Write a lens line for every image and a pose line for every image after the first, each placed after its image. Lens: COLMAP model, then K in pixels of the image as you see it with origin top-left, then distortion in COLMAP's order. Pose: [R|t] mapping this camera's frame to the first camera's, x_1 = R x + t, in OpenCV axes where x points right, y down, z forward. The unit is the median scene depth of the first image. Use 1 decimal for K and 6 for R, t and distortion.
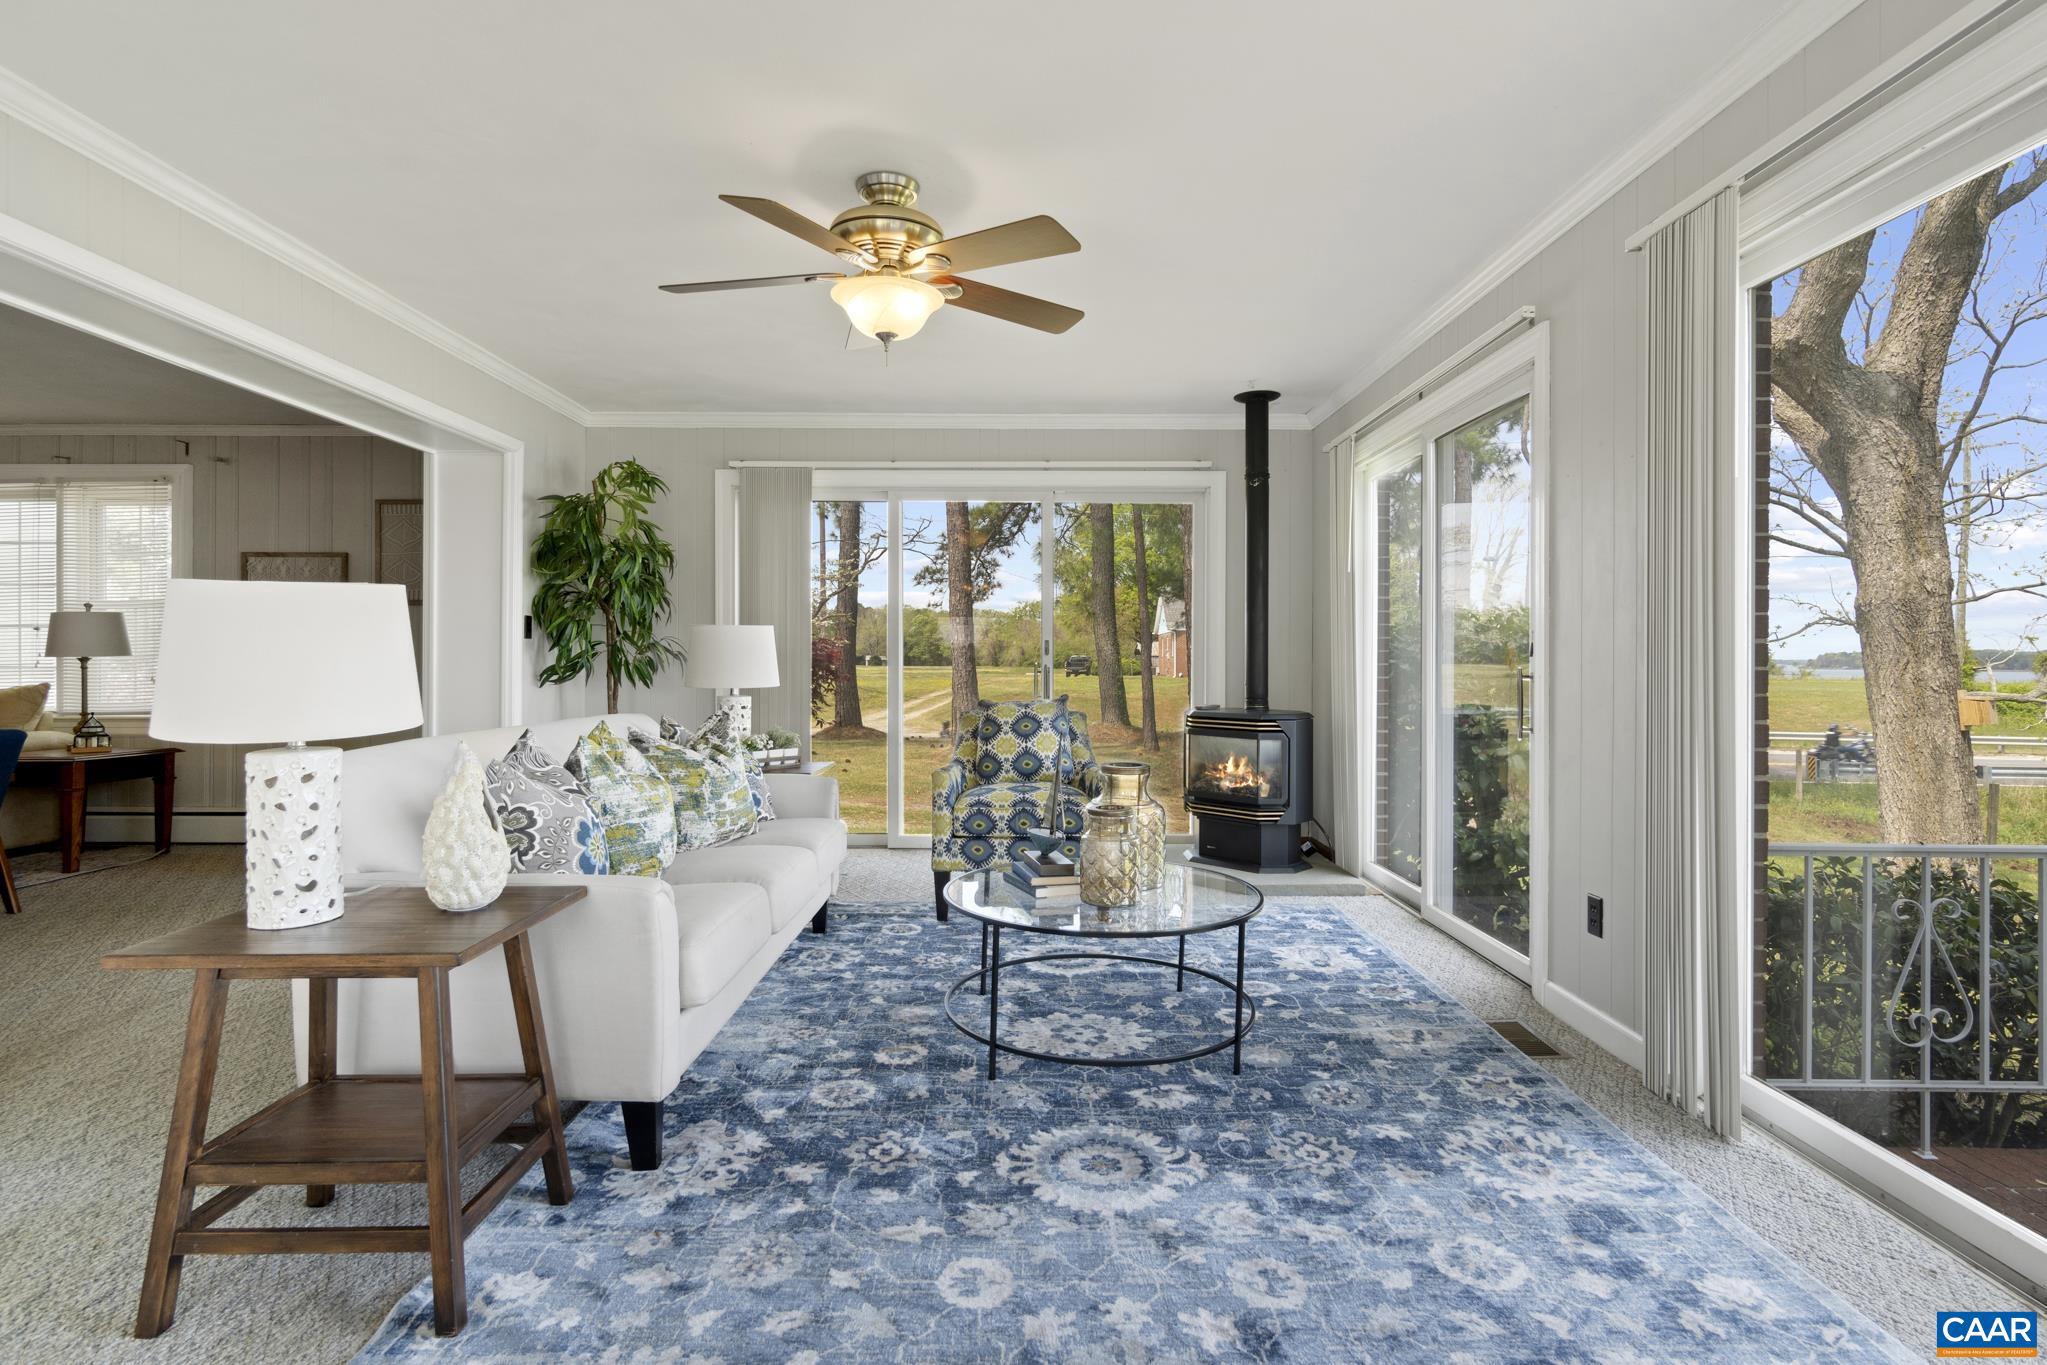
lens RADIAL K [[986.8, 0, 1018.1], [0, 986.8, 663.5], [0, 0, 1]] dist [-0.001608, -0.000220]
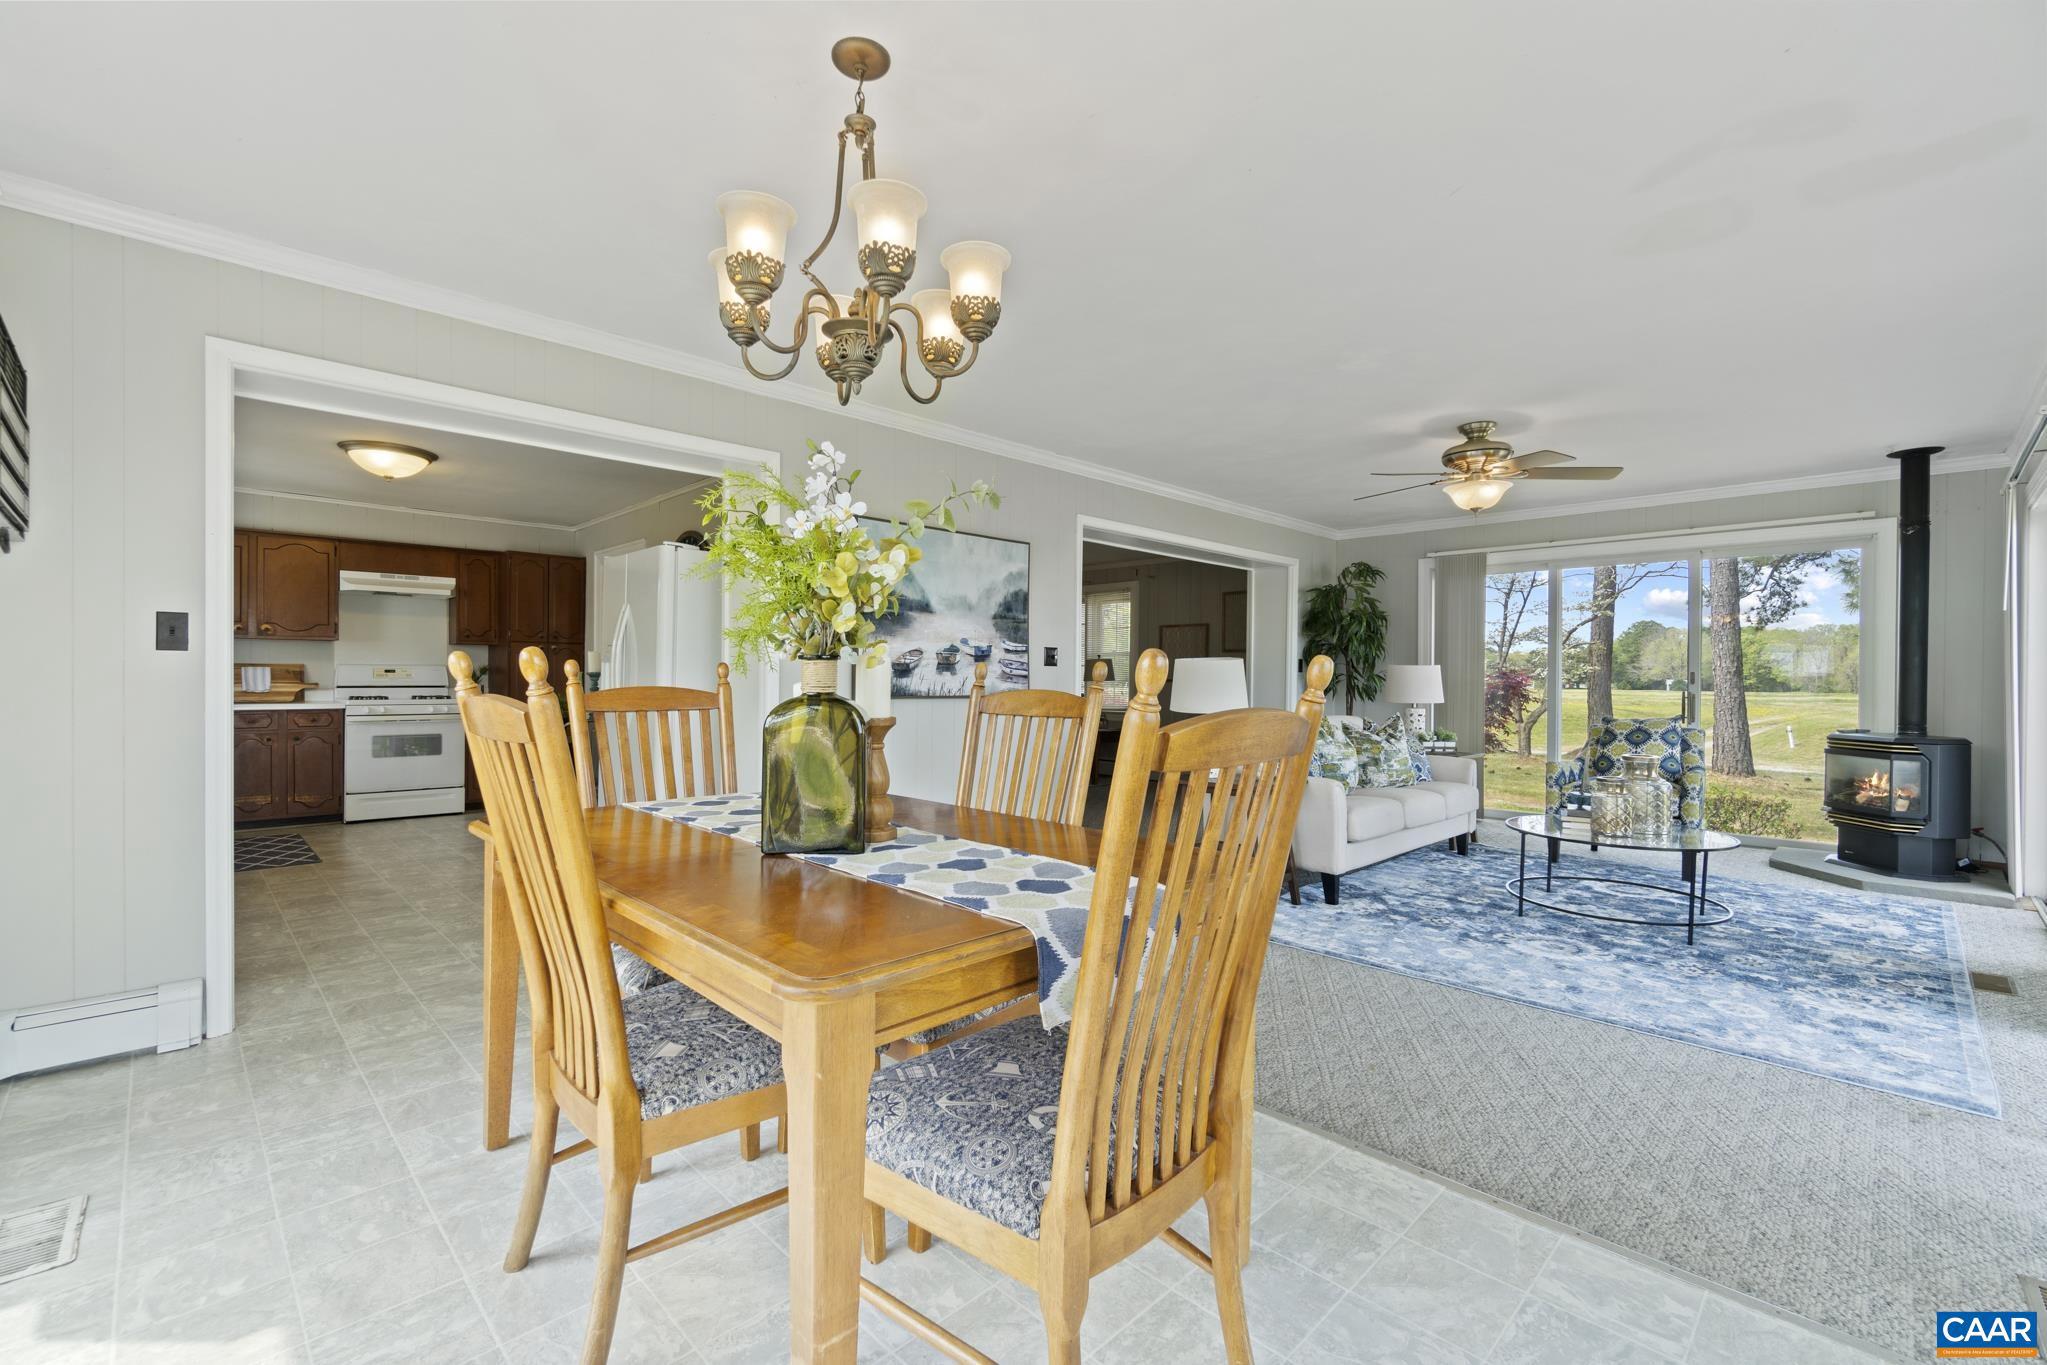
lens RADIAL K [[867.0, 0, 1023.5], [0, 867.0, 682.5], [0, 0, 1]] dist [0.000242, -0.000087]
pose [[0.703890, 0.007283, -0.710272, 0.364447], [-0.009779, 0.999952, 0.000562, -0.005451], [0.710242, 0.006550, 0.703928, -0.624361]]
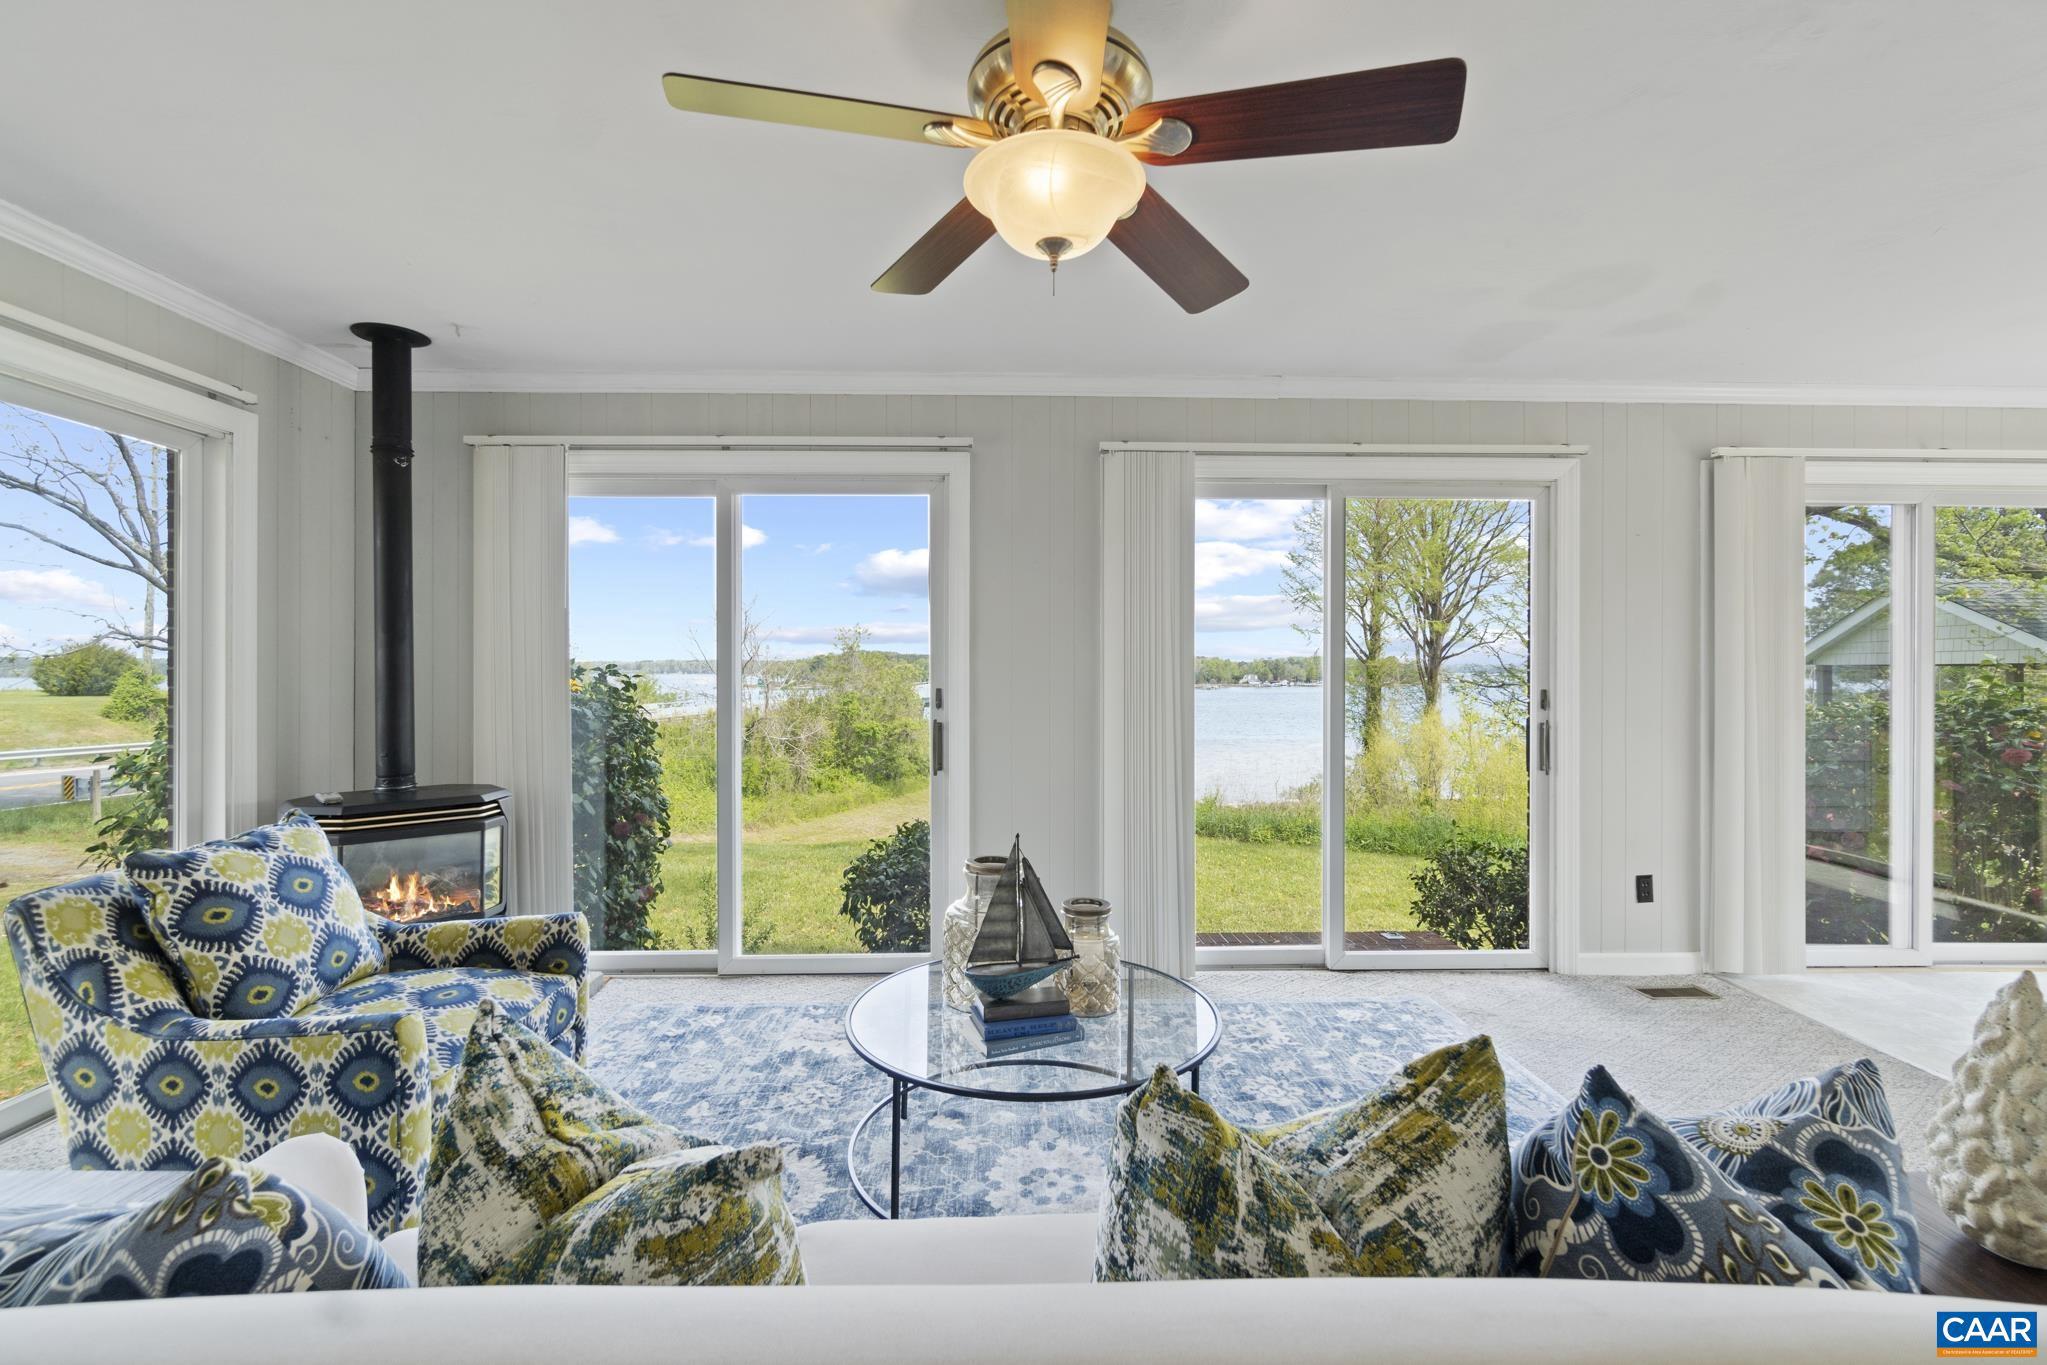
lens RADIAL K [[896.2, 0, 1014.5], [0, 896.2, 661.1], [0, 0, 1]] dist [-0.003449, -0.000069]
pose [[-0.025253, 0.002992, 0.999677, -0.653060], [-0.000971, 0.999995, -0.003017, -0.059457], [-0.999681, -0.001046, -0.025250, 0.913224]]
